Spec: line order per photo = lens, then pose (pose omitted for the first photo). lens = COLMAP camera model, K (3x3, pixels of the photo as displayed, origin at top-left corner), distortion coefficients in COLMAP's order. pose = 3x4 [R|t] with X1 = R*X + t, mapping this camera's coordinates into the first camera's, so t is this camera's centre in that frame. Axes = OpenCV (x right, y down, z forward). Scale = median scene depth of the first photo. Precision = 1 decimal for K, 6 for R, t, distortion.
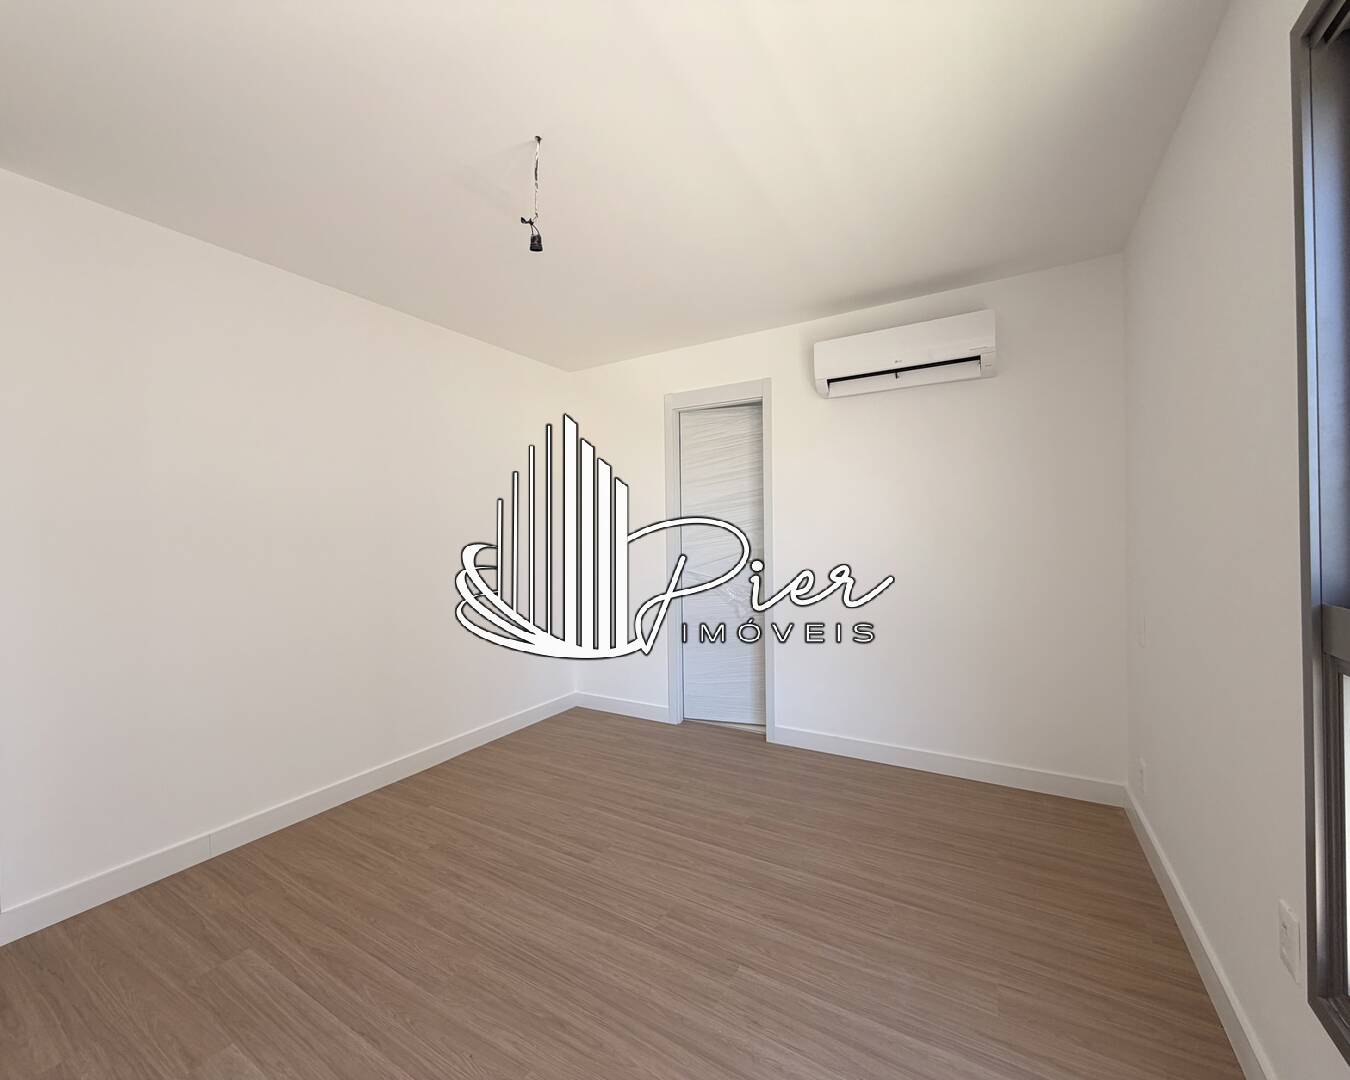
lens RADIAL K [[578.1, 0, 627.2], [0, 578.1, 537.9], [0, 0, 1]] dist [0.000810, 0.000282]
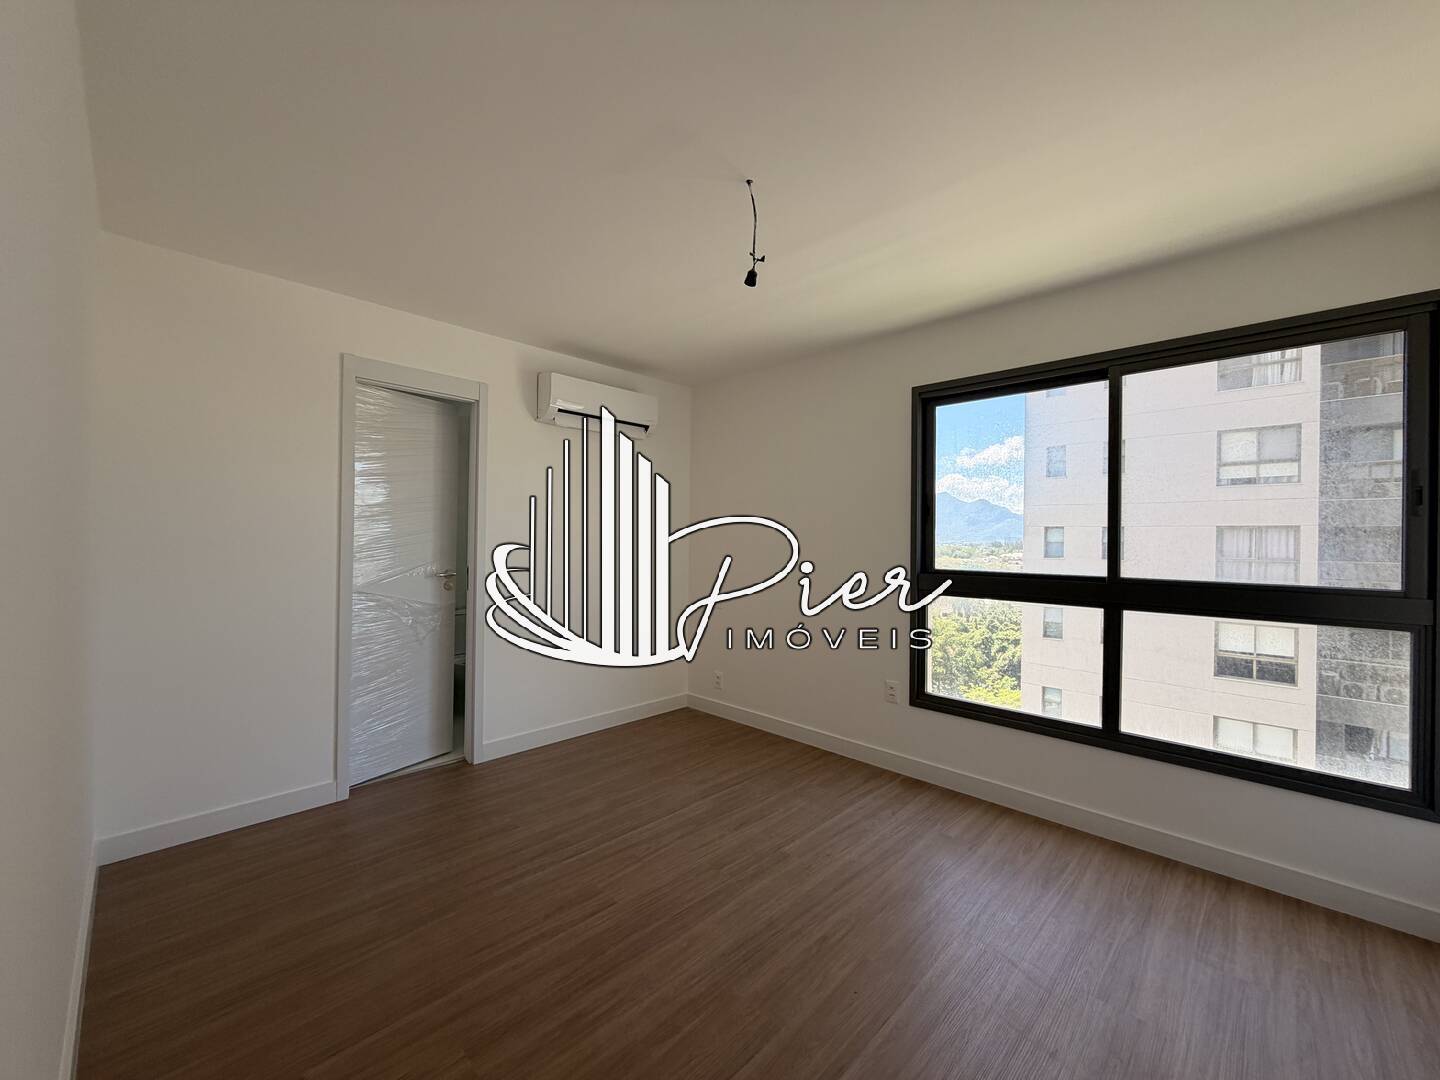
lens RADIAL K [[574.7, 0, 714.8], [0, 574.7, 539.9], [0, 0, 1]] dist [0.000861, 0.000004]
pose [[0.190797, 0.024243, 0.981330, -0.969421], [-0.008021, 0.999700, -0.023137, 0.007107], [-0.981597, -0.003457, 0.190934, 0.692761]]
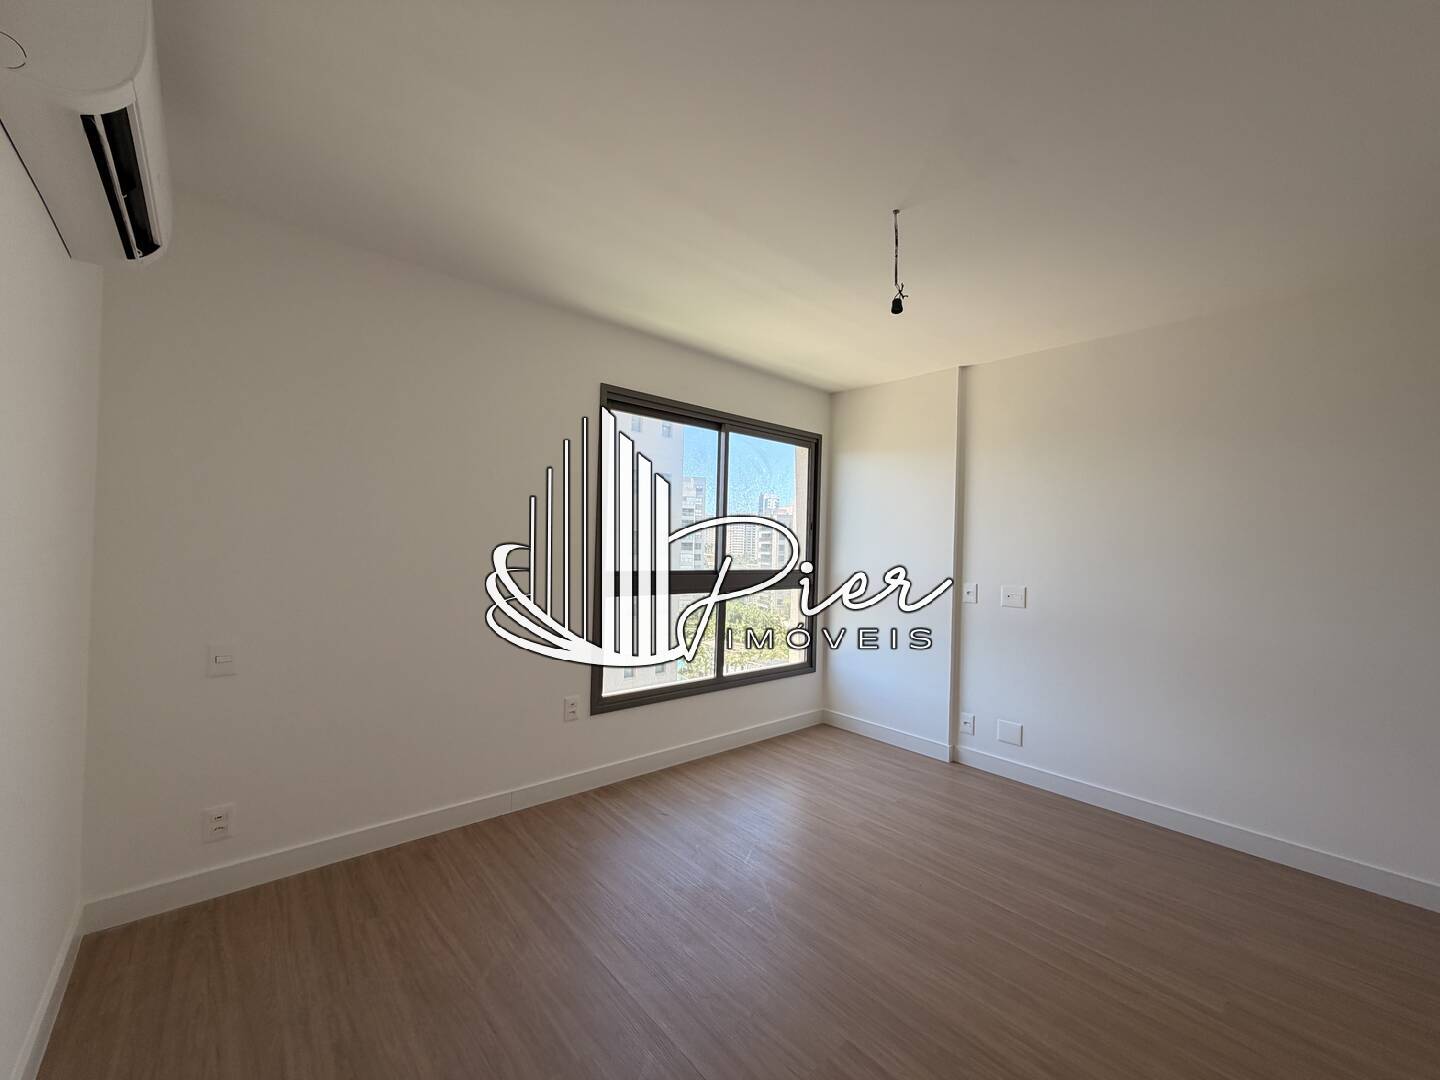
lens RADIAL K [[574.7, 0, 714.8], [0, 574.7, 539.9], [0, 0, 1]] dist [0.000861, 0.000004]
pose [[-0.963931, -0.000479, 0.266154, -0.094403], [-0.002369, 0.999974, -0.006781, -0.027402], [-0.266143, -0.007167, -0.963907, 1.746345]]
